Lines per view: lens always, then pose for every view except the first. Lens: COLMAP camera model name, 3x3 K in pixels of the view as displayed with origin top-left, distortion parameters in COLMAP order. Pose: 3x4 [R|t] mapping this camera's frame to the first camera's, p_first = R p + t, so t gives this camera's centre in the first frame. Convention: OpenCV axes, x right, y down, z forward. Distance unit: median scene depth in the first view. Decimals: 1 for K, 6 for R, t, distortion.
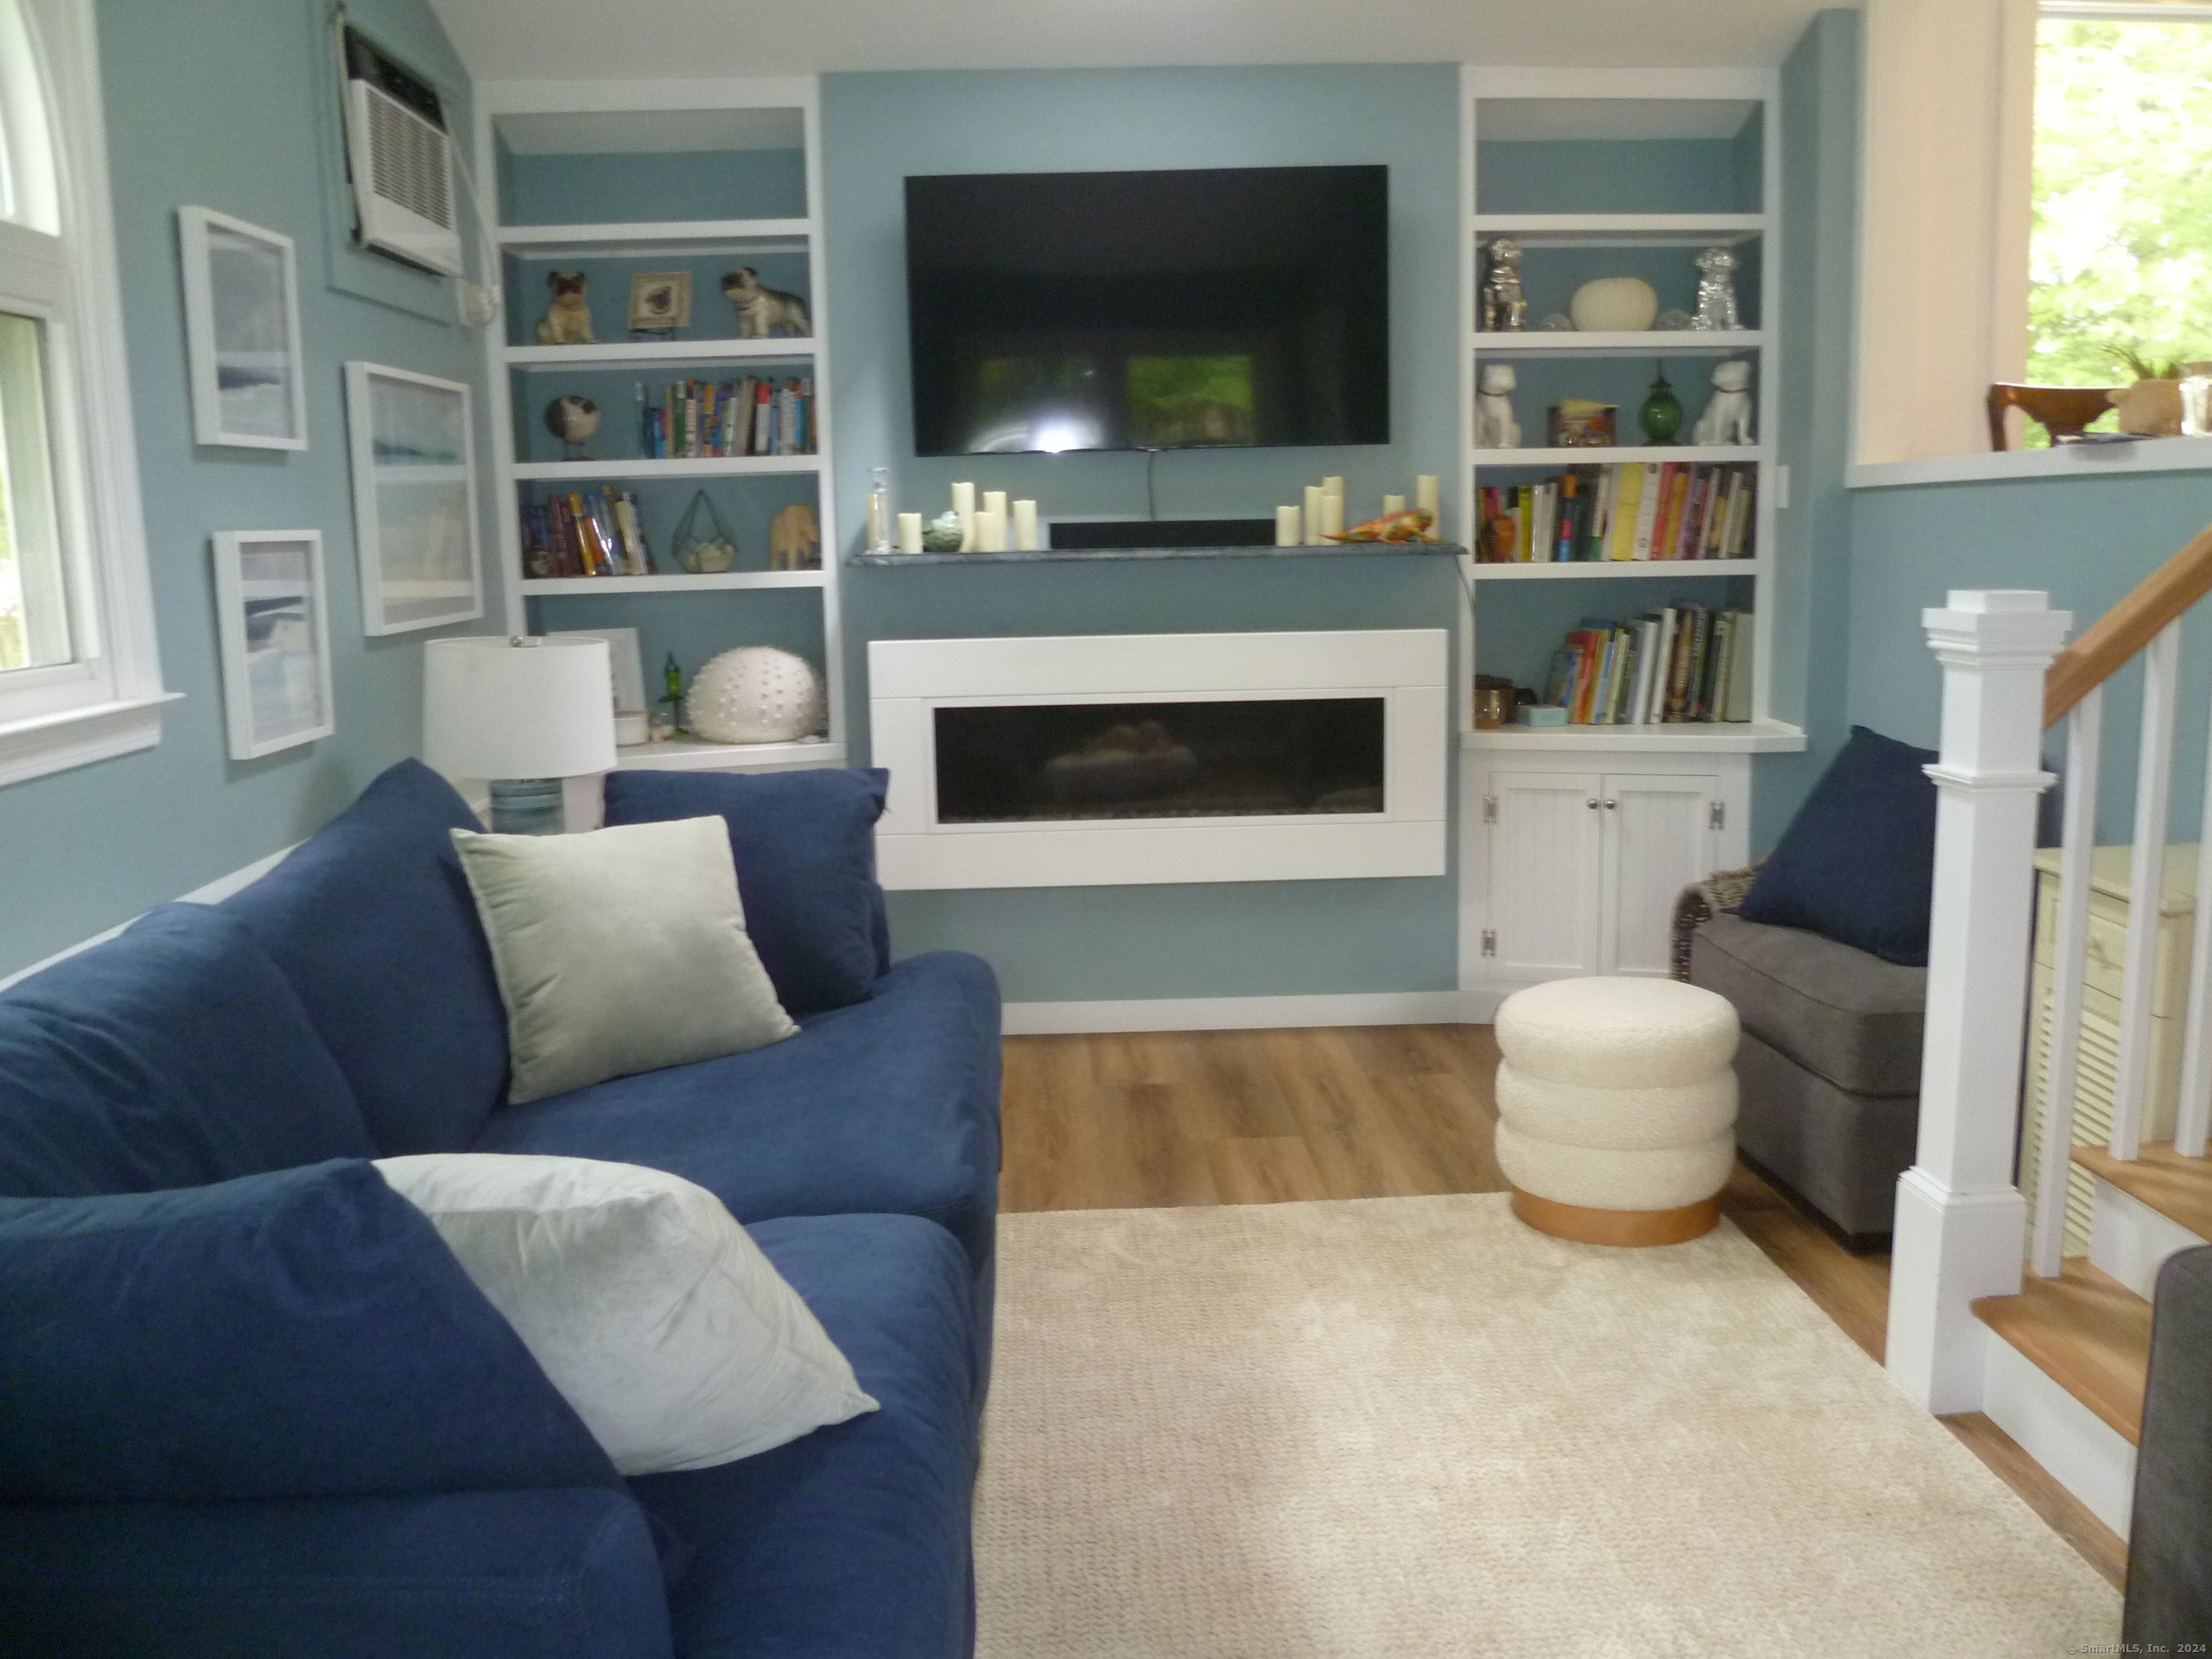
lens RADIAL K [[1827.5, 0, 1106.0], [0, 1827.5, 829.5], [0, 0, 1]] dist [-0.103857, 0.064976]
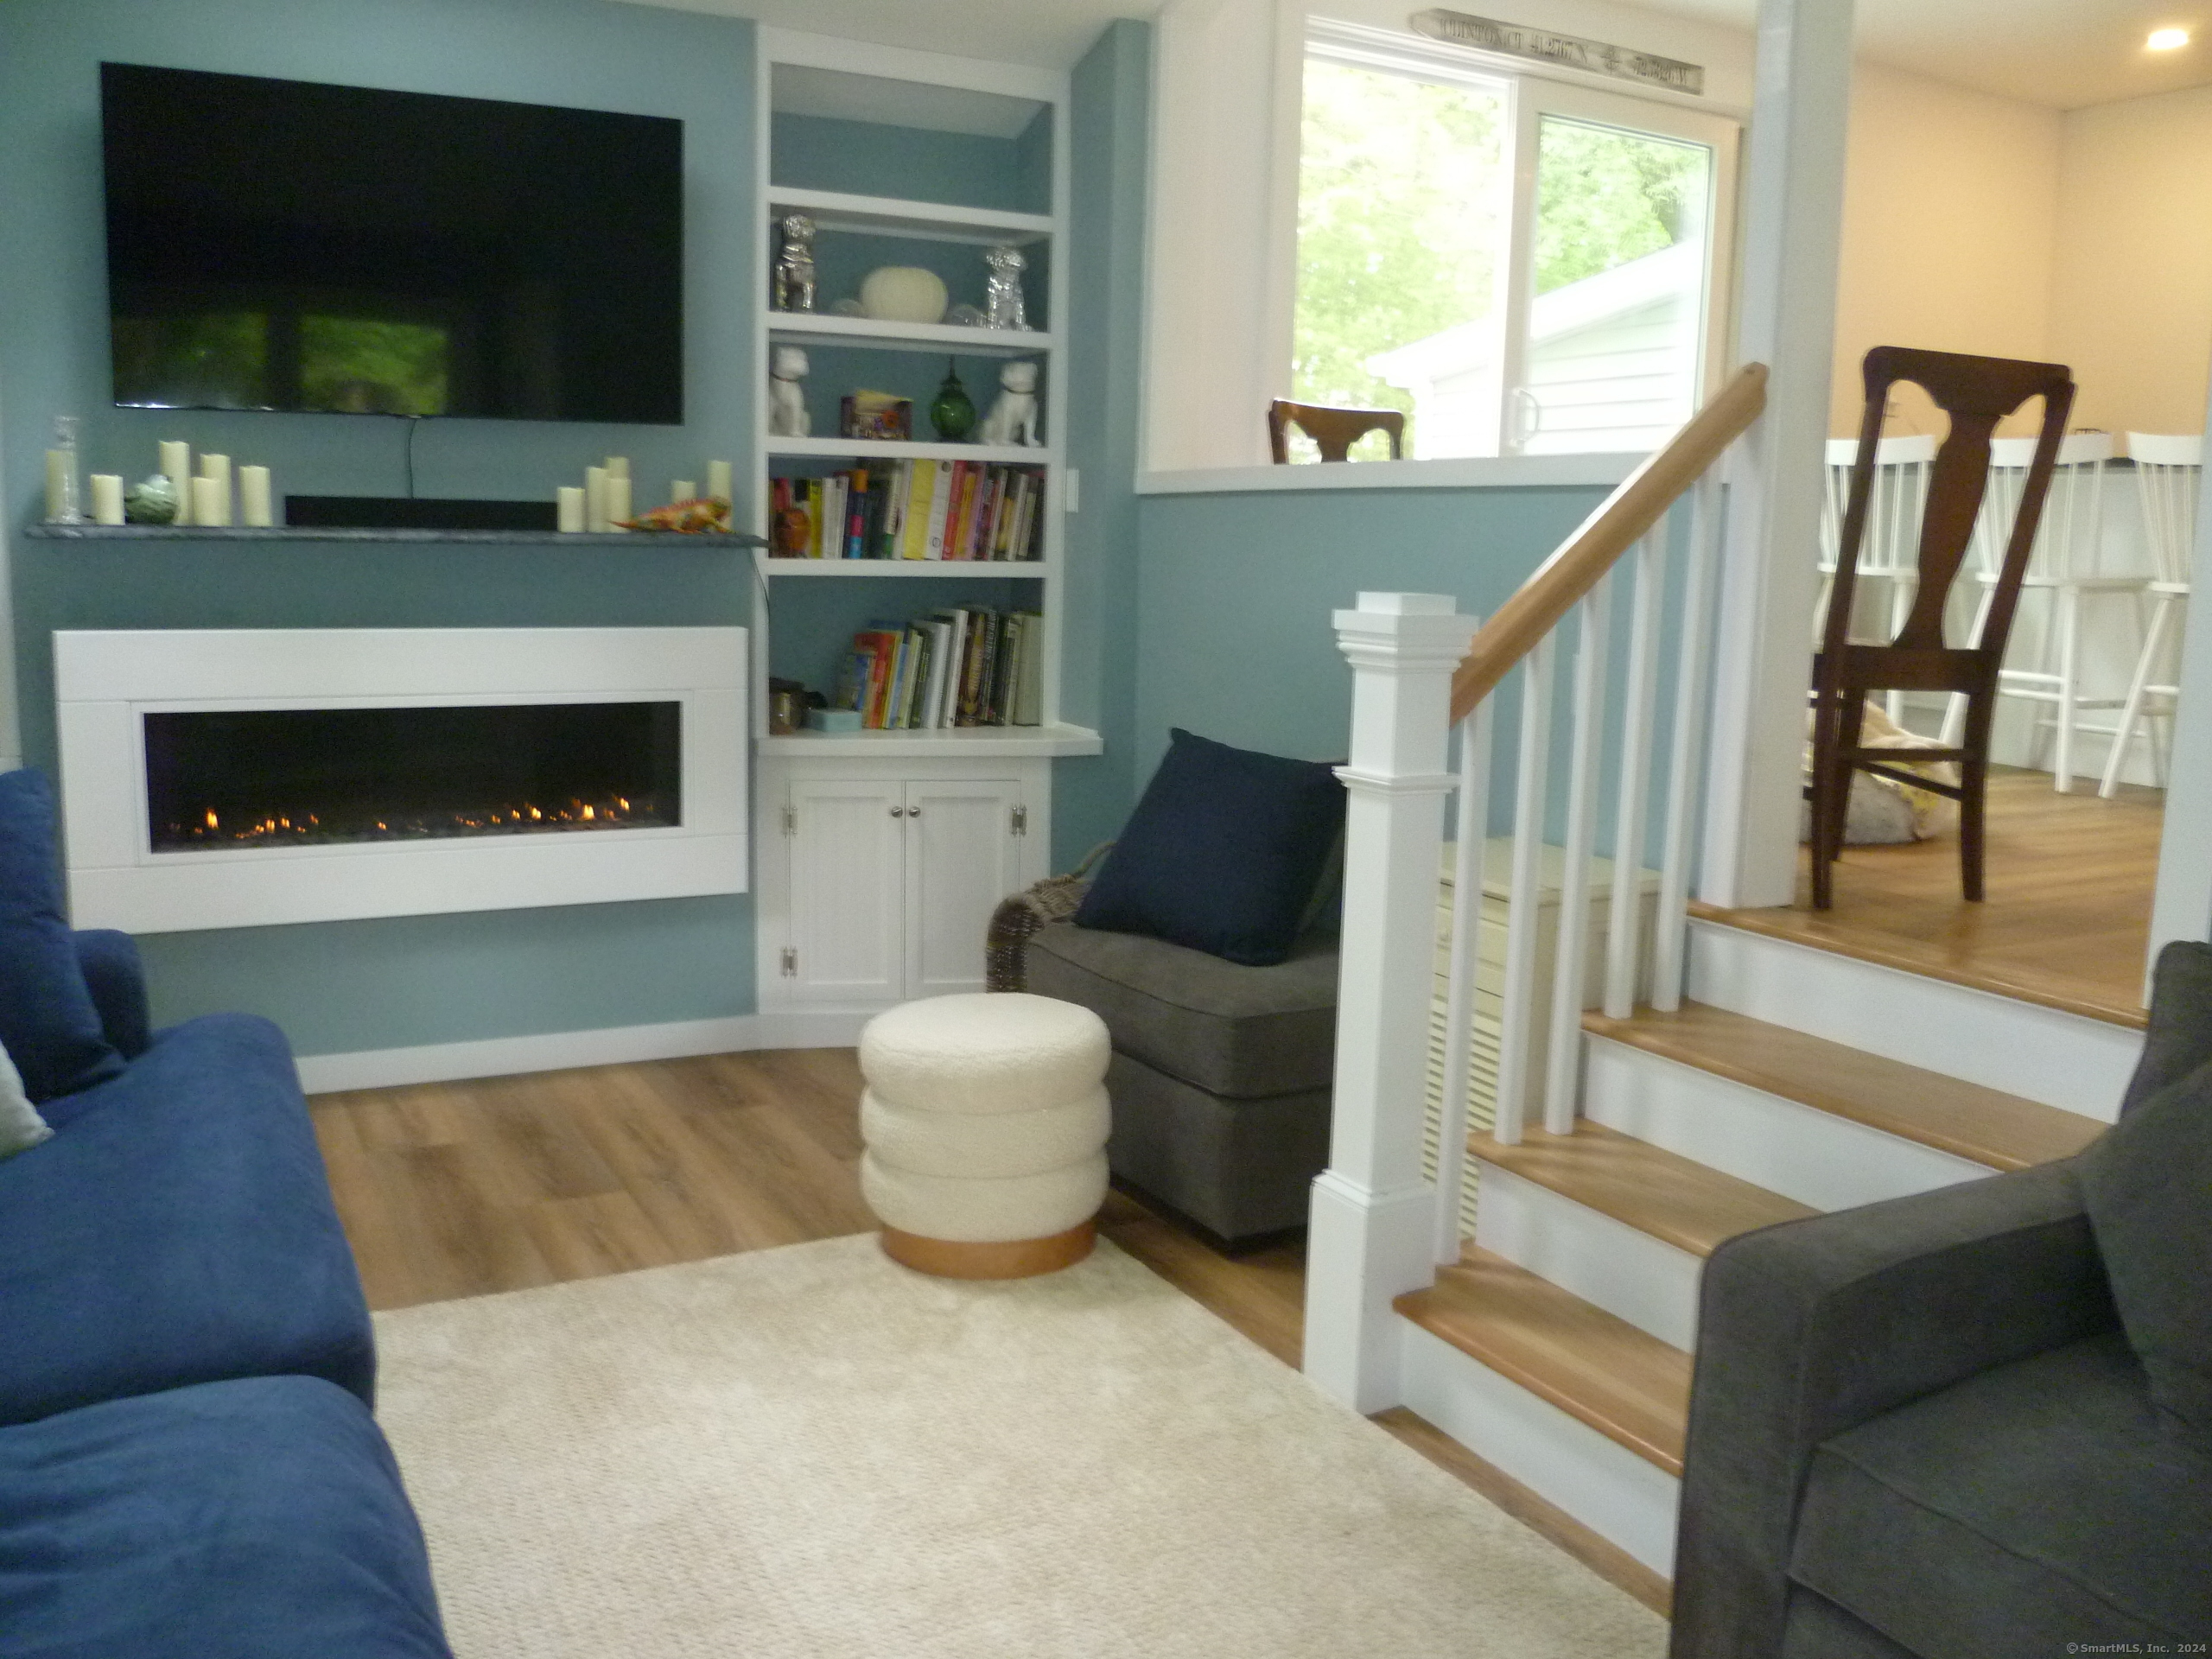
lens RADIAL K [[1827.5, 0, 1106.0], [0, 1827.5, 829.5], [0, 0, 1]] dist [-0.103857, 0.064976]
pose [[0.896208, -0.026326, 0.442852, -0.062681], [0.027697, 0.999611, 0.003372, -0.004993], [-0.442768, 0.009244, 0.896589, 0.087902]]
